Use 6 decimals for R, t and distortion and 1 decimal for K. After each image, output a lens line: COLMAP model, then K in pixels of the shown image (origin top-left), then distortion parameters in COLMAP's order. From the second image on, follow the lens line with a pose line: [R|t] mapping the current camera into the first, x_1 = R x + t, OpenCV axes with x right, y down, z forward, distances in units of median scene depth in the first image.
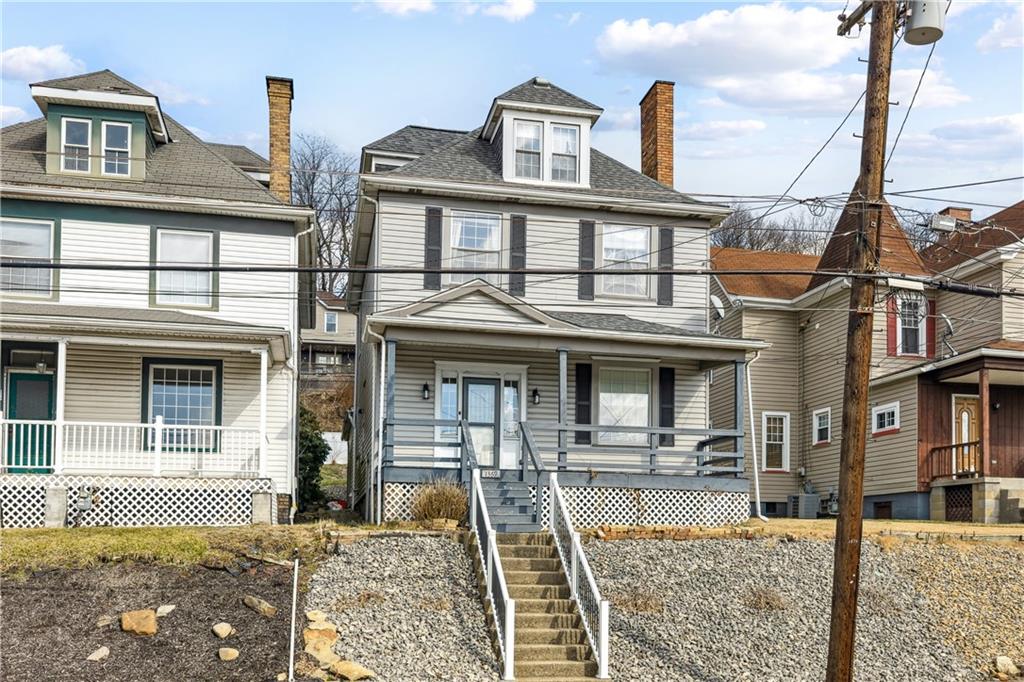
lens RADIAL K [[800.1, 0, 512.0], [0, 800.1, 341.0], [0, 0, 1]] dist [0.002418, 0.000211]
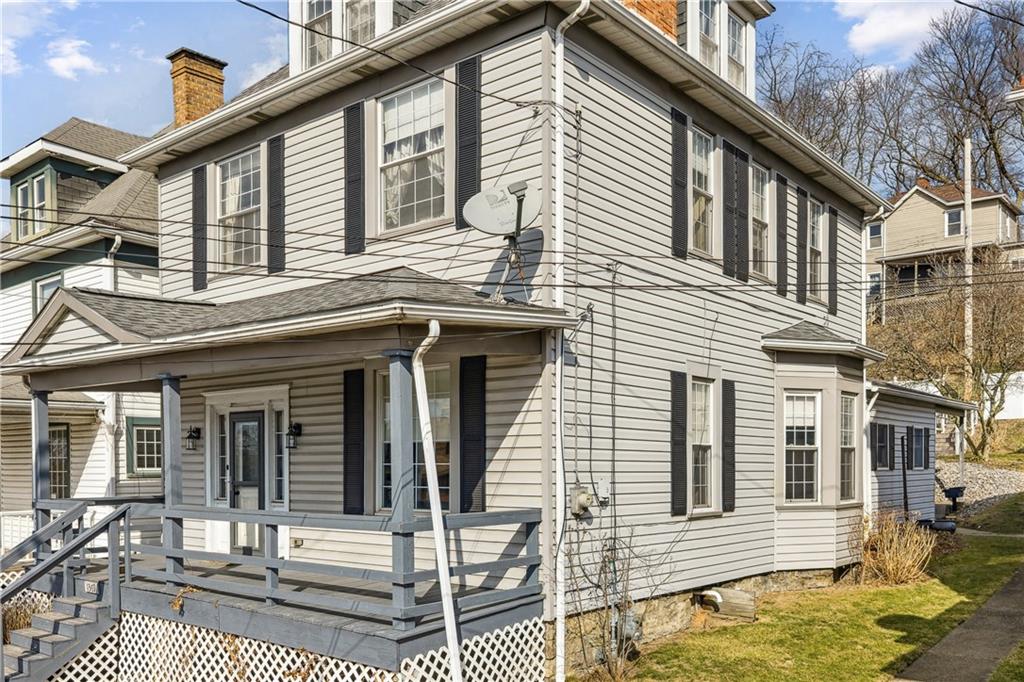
lens RADIAL K [[884.3, 0, 512.0], [0, 884.3, 341.0], [0, 0, 1]] dist [0.002695, 0.000753]
pose [[0.612757, -0.114646, -0.781911, 0.651120], [0.195375, 0.980684, 0.009318, 0.025045], [0.765739, -0.158476, 0.623320, 0.717391]]
